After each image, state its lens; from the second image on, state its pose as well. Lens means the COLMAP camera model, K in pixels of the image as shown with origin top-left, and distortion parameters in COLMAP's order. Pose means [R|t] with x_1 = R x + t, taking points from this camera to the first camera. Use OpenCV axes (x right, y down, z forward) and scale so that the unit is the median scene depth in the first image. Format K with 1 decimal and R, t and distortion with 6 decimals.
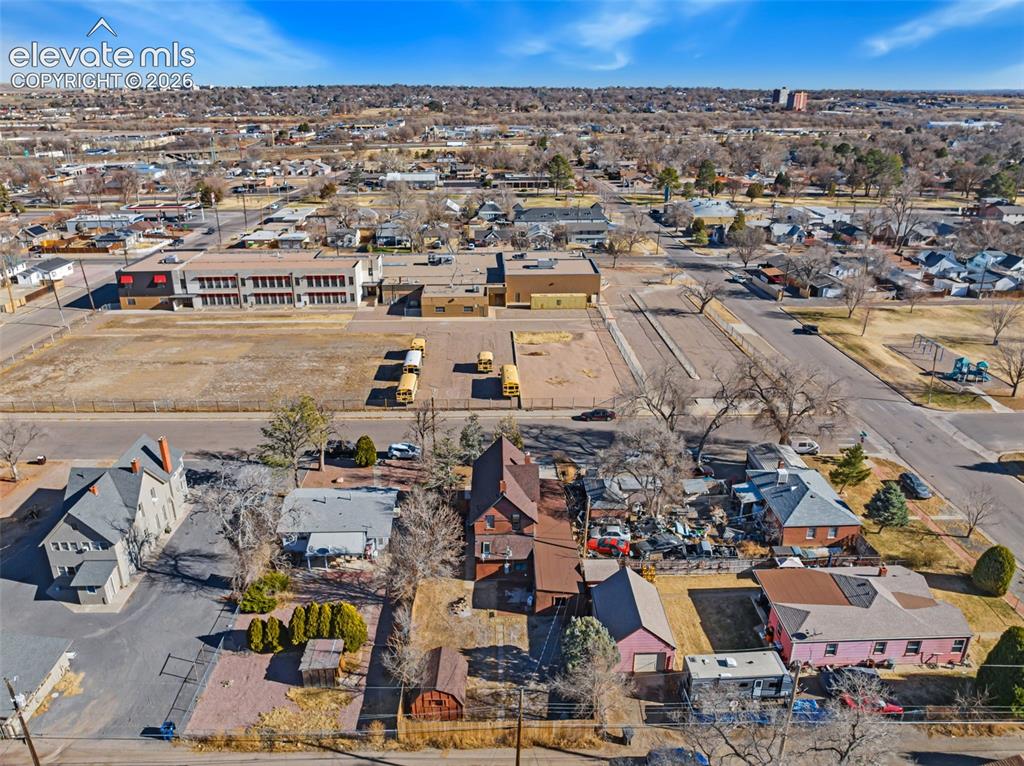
lens RADIAL K [[709.0, 0, 502.6], [0, 709.0, 381.5], [0, 0, 1]] dist [-0.038669, 0.004356]
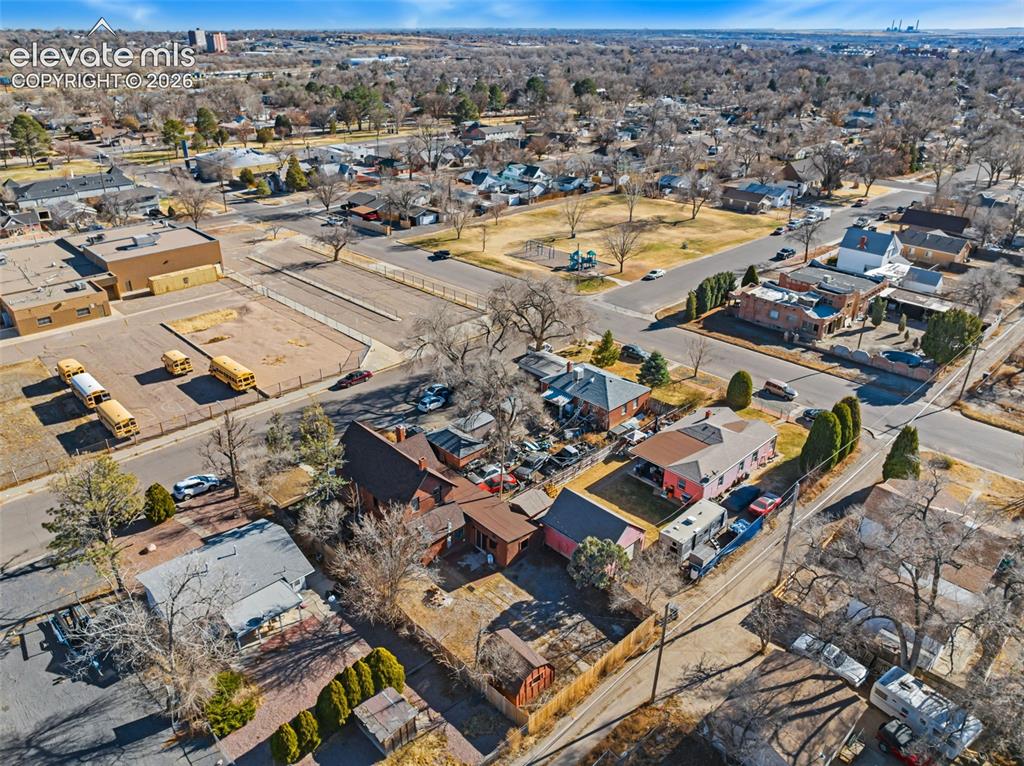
lens RADIAL K [[709.0, 0, 509.7], [0, 709.0, 384.1], [0, 0, 1]] dist [-0.038669, 0.004356]
pose [[0.739483, -0.295104, 0.605043, -0.224711], [0.249559, 0.954925, 0.160745, -0.035847], [-0.625208, 0.032126, 0.779797, 0.099445]]
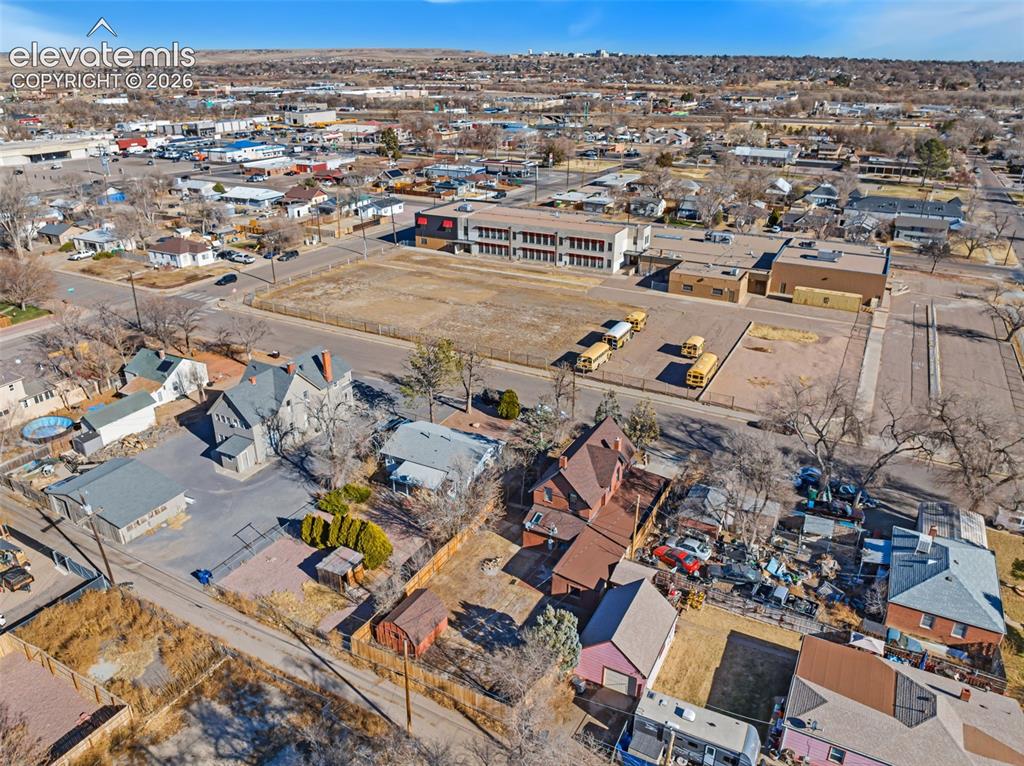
lens RADIAL K [[709.0, 0, 514.0], [0, 709.0, 379.4], [0, 0, 1]] dist [-0.038669, 0.004356]
pose [[0.876070, 0.201646, -0.437996, 0.172444], [-0.186426, 0.979368, 0.077999, -0.012951], [0.444687, 0.013322, 0.895587, 0.049467]]
